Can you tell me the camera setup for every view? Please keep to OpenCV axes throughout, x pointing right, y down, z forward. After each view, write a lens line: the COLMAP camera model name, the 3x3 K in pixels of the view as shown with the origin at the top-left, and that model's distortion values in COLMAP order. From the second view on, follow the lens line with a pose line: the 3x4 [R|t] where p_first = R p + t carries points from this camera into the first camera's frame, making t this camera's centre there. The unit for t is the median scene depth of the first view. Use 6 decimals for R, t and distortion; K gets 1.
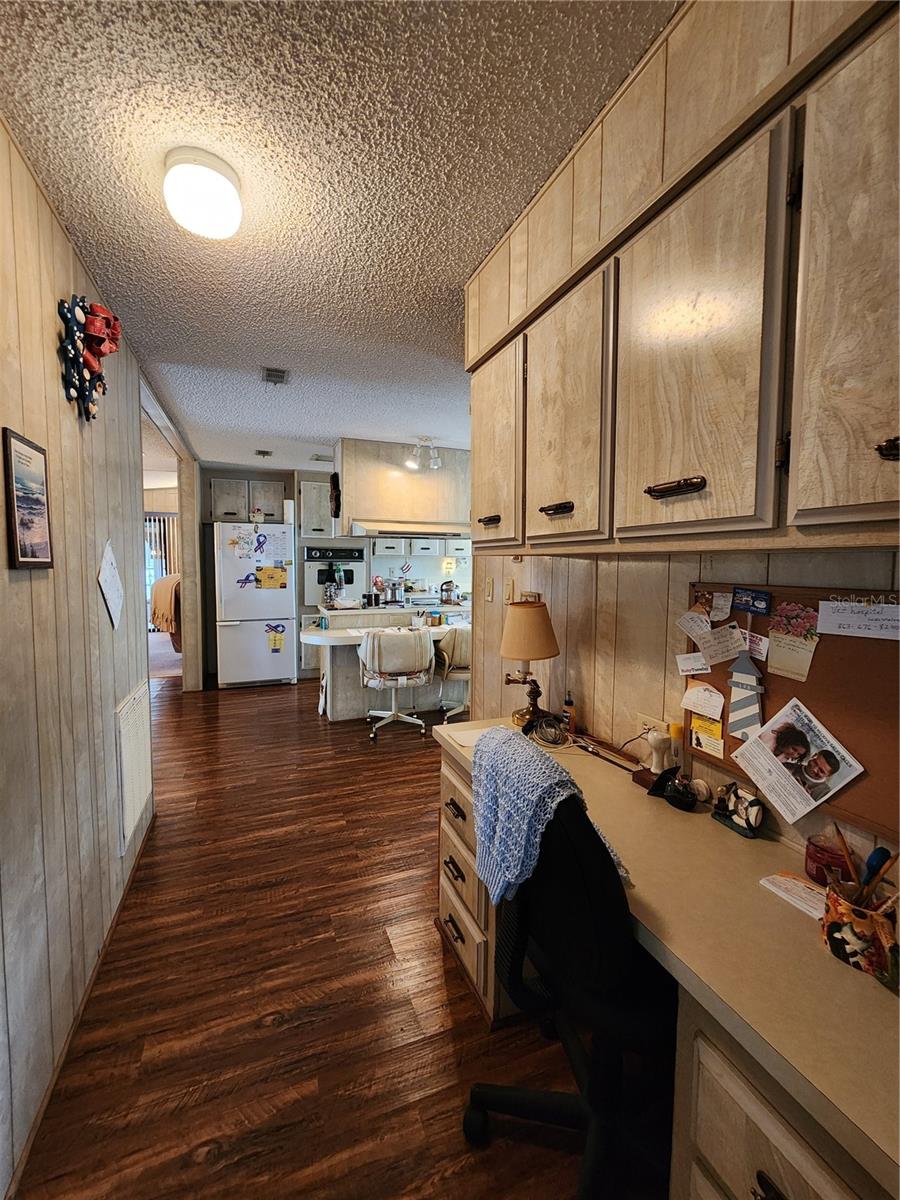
lens RADIAL K [[496.4, 0, 445.7], [0, 496.4, 592.9], [0, 0, 1]] dist [-0.000597, 0.000833]
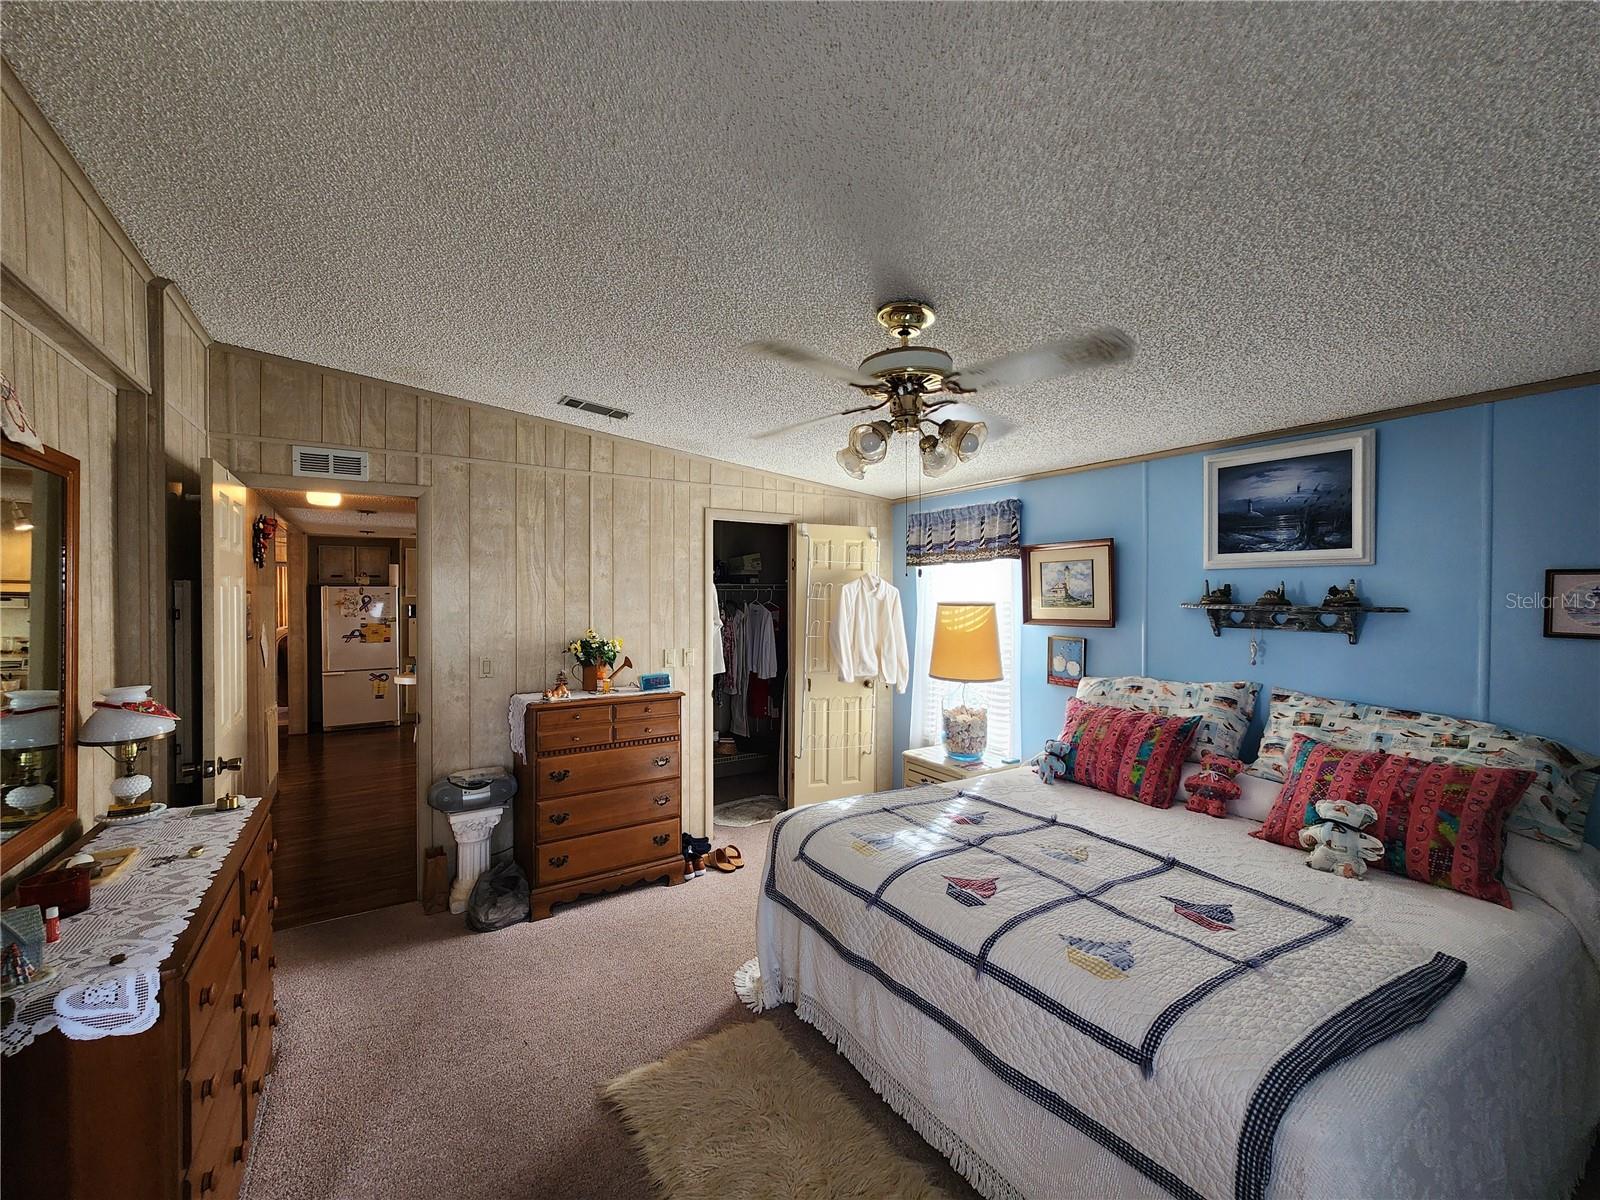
lens RADIAL K [[661.9, 0, 795.9], [0, 661.9, 604.0], [0, 0, 1]] dist [-0.000597, 0.000833]
pose [[0.980933, -0.005910, 0.194255, 0.310283], [0.015717, 0.998676, -0.048983, -0.007469], [-0.193708, 0.051102, 0.979727, -0.704381]]
